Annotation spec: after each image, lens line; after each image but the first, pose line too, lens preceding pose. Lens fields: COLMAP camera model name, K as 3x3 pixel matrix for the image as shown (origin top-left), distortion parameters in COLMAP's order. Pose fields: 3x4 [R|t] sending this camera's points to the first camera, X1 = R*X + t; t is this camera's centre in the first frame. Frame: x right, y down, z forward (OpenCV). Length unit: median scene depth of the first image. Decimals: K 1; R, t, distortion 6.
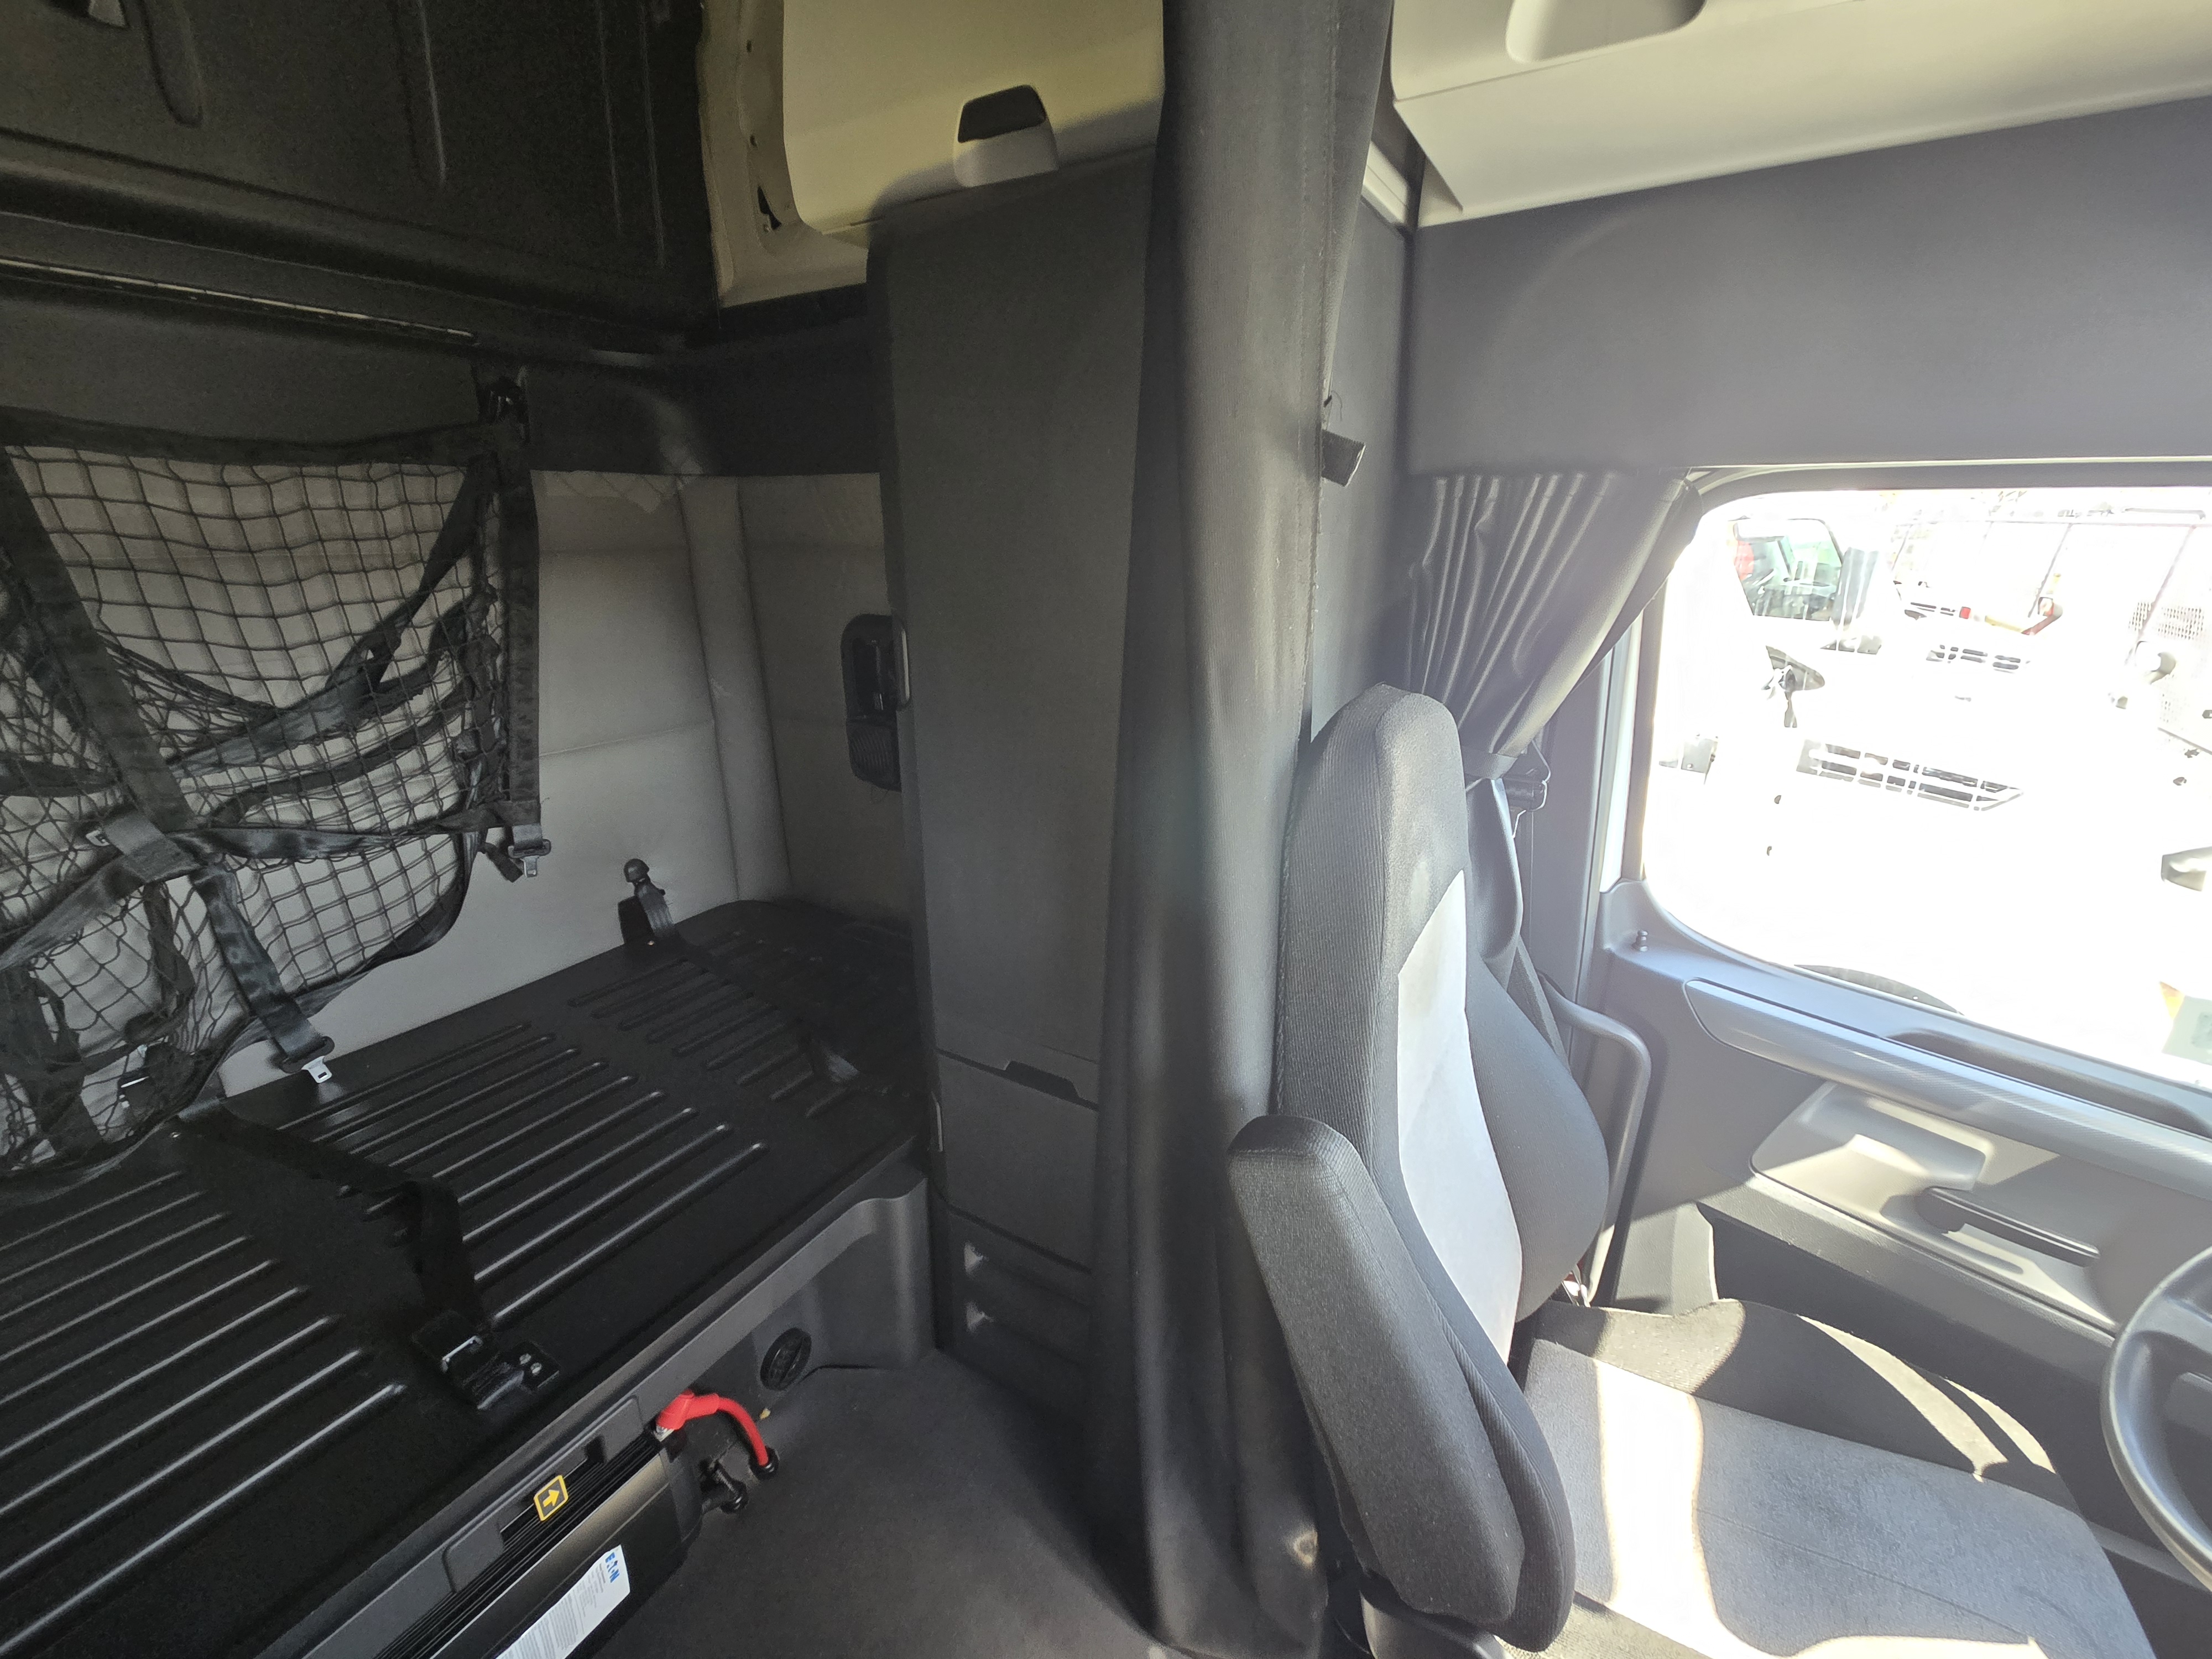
lens RADIAL K [[902.6, 0, 1099.7], [0, 902.6, 830.4], [0, 0, 1]] dist [0.003246, -0.000329]
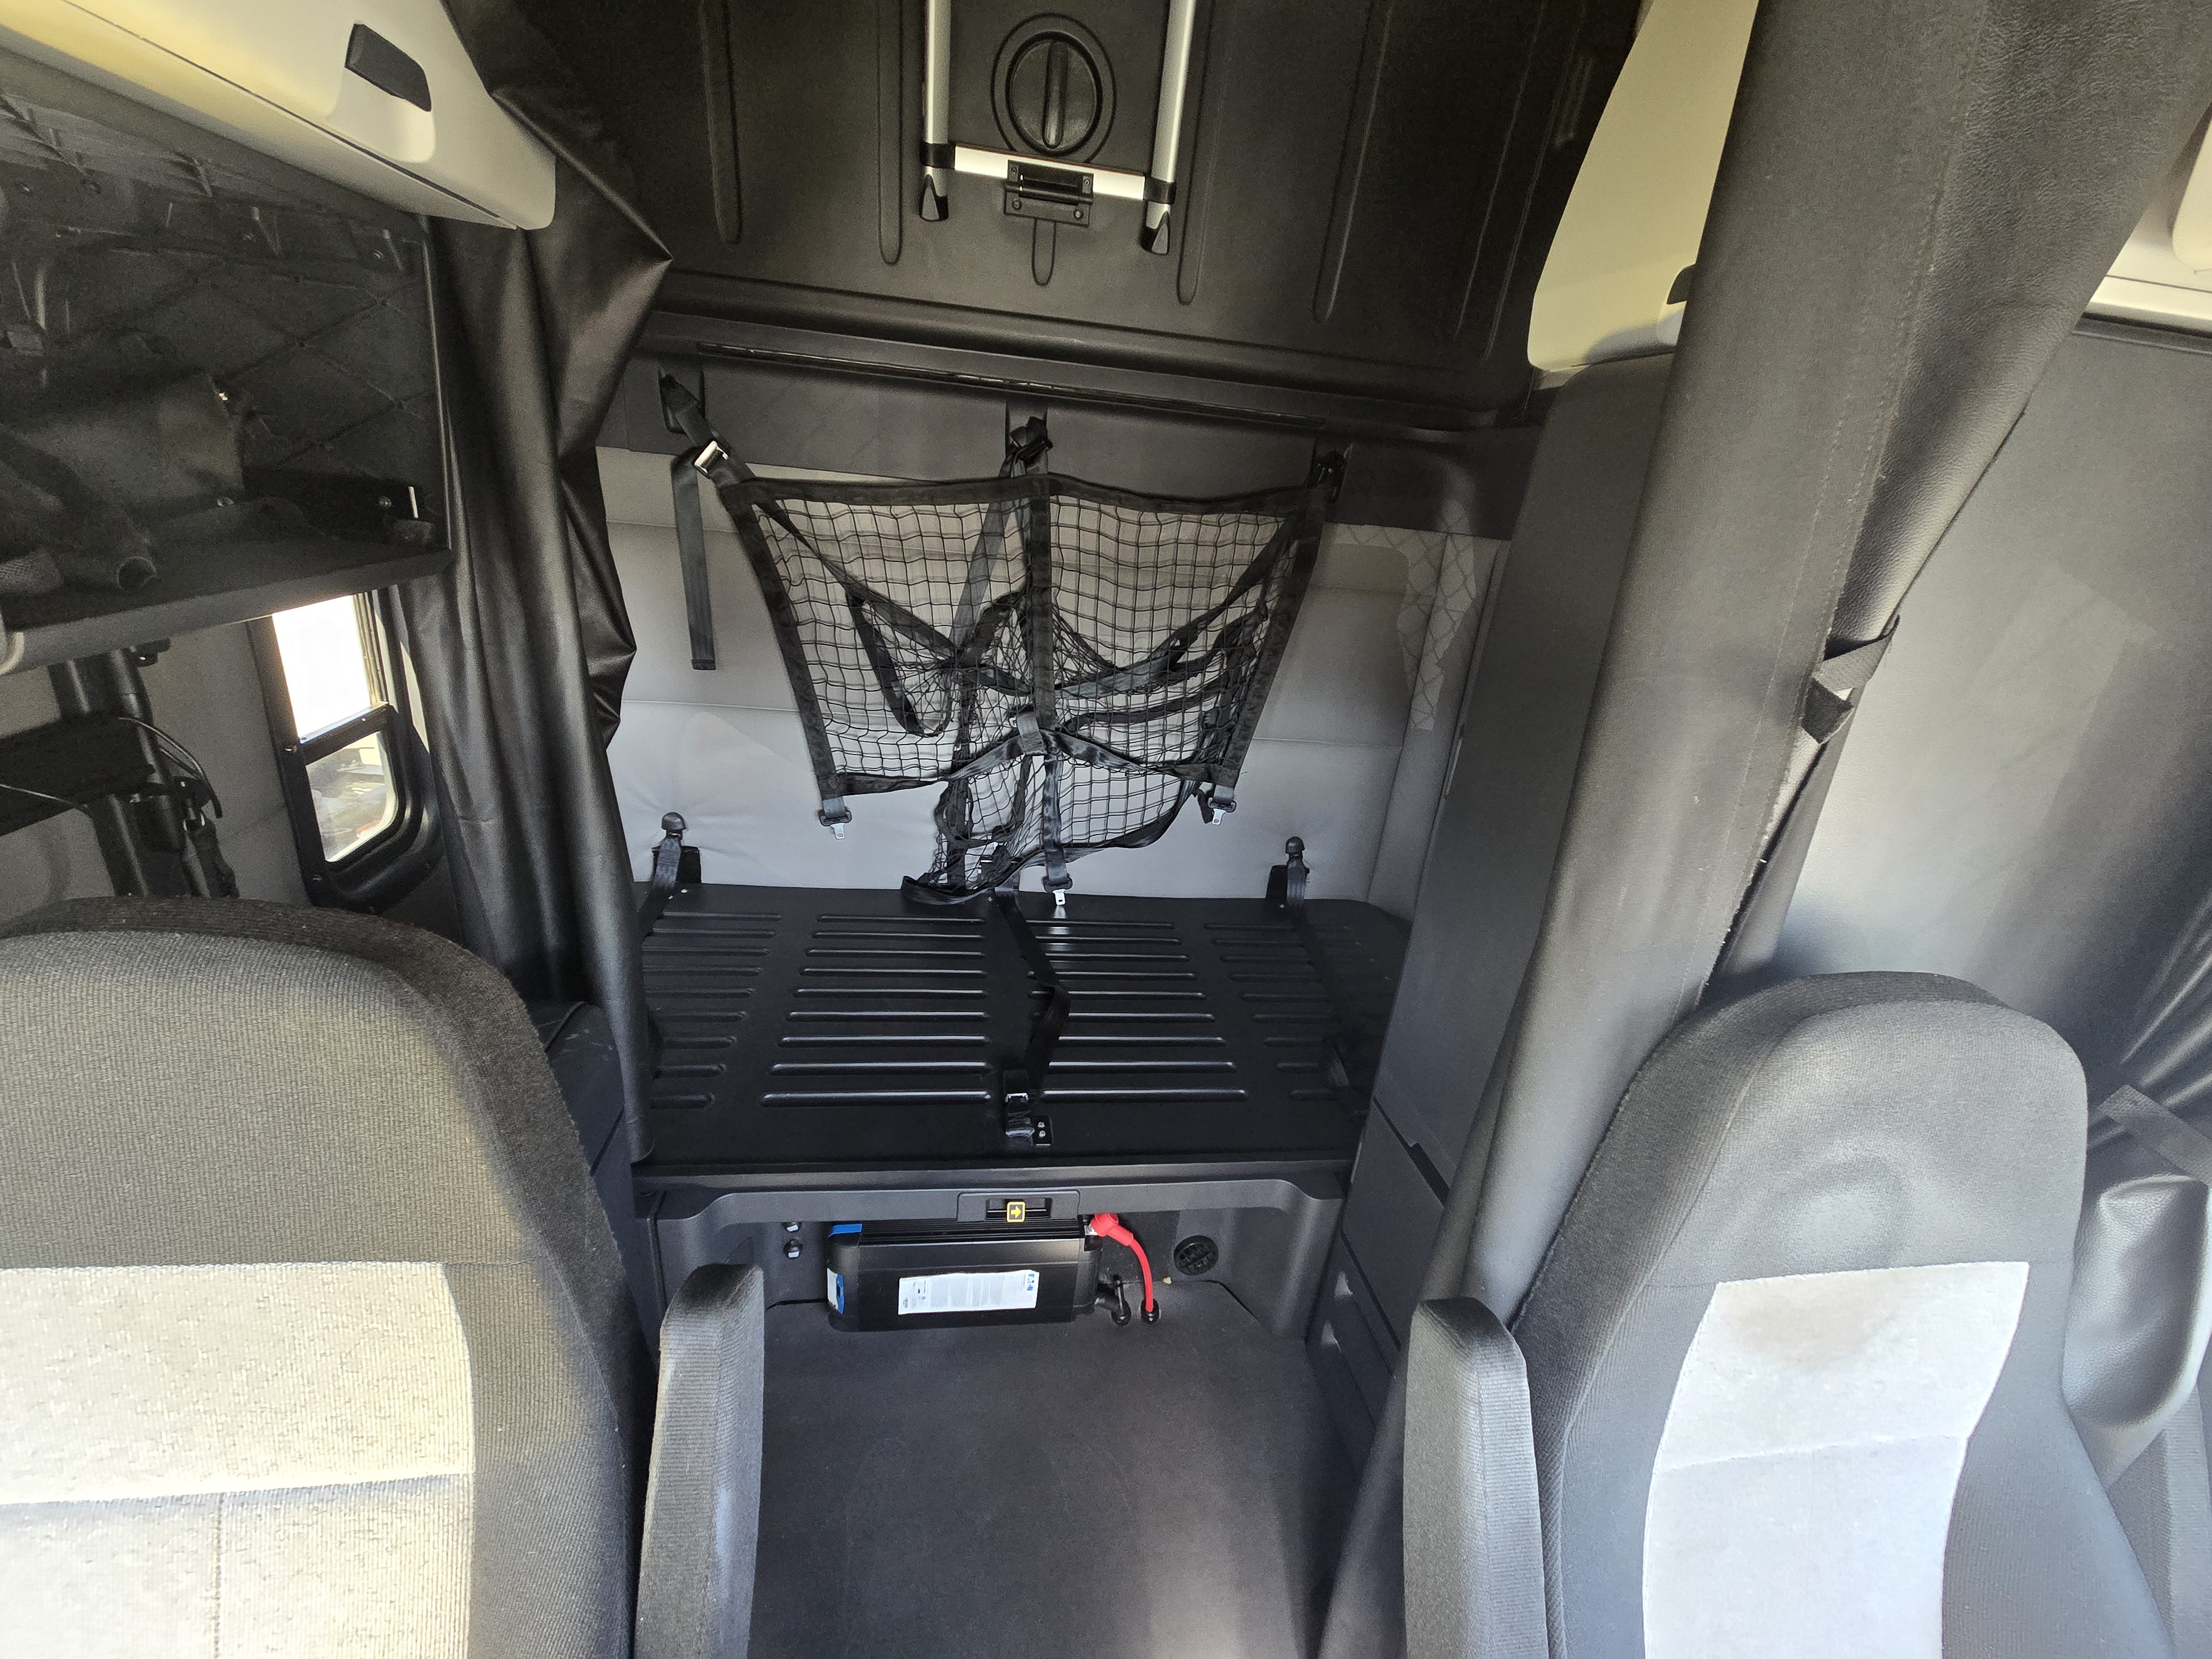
lens RADIAL K [[899.6, 0, 1106.0], [0, 899.6, 829.5], [0, 0, 1]] dist [-0.000074, -0.000081]
pose [[0.636942, 0.337418, -0.693148, 0.220066], [-0.337015, 0.930532, 0.143288, -0.091786], [0.693344, 0.142335, 0.706410, -0.044228]]
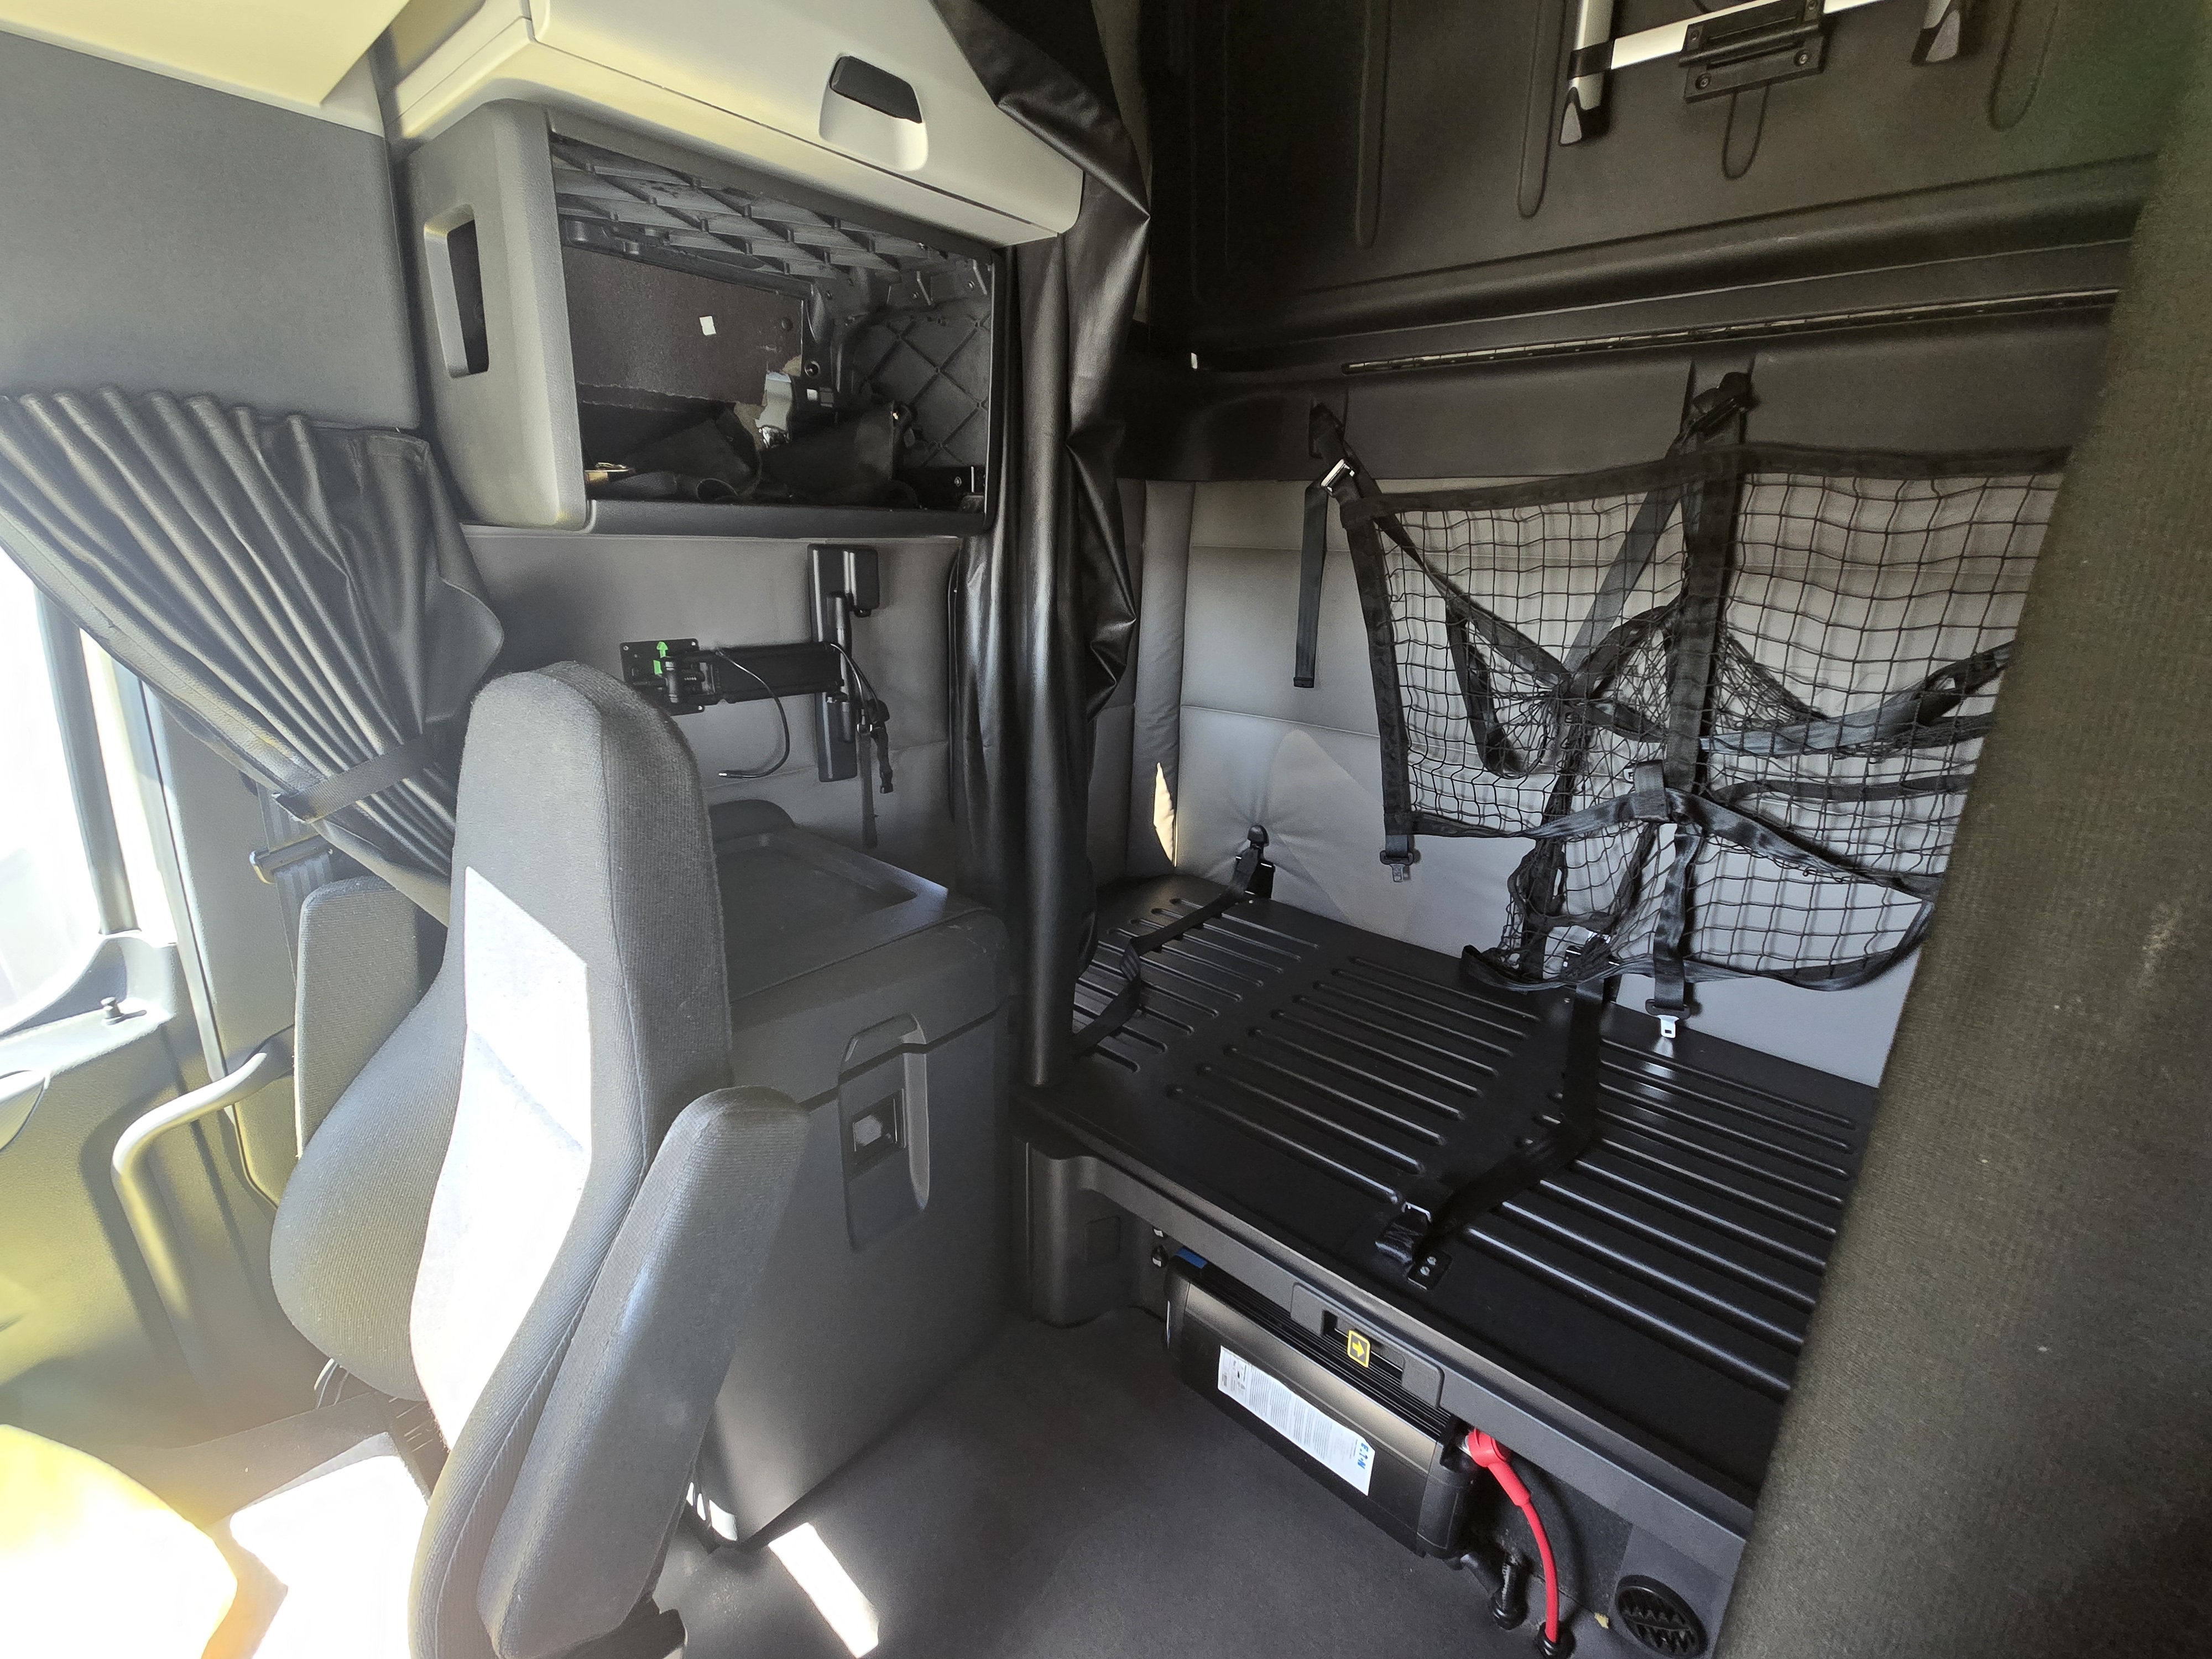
lens RADIAL K [[902.6, 0, 1099.7], [0, 902.6, 830.4], [0, 0, 1]] dist [0.003246, -0.000329]
pose [[-0.152713, 0.303972, -0.940362, 0.226326], [-0.342105, 0.876433, 0.338864, -0.087718], [0.927169, 0.373451, -0.029853, 0.313804]]
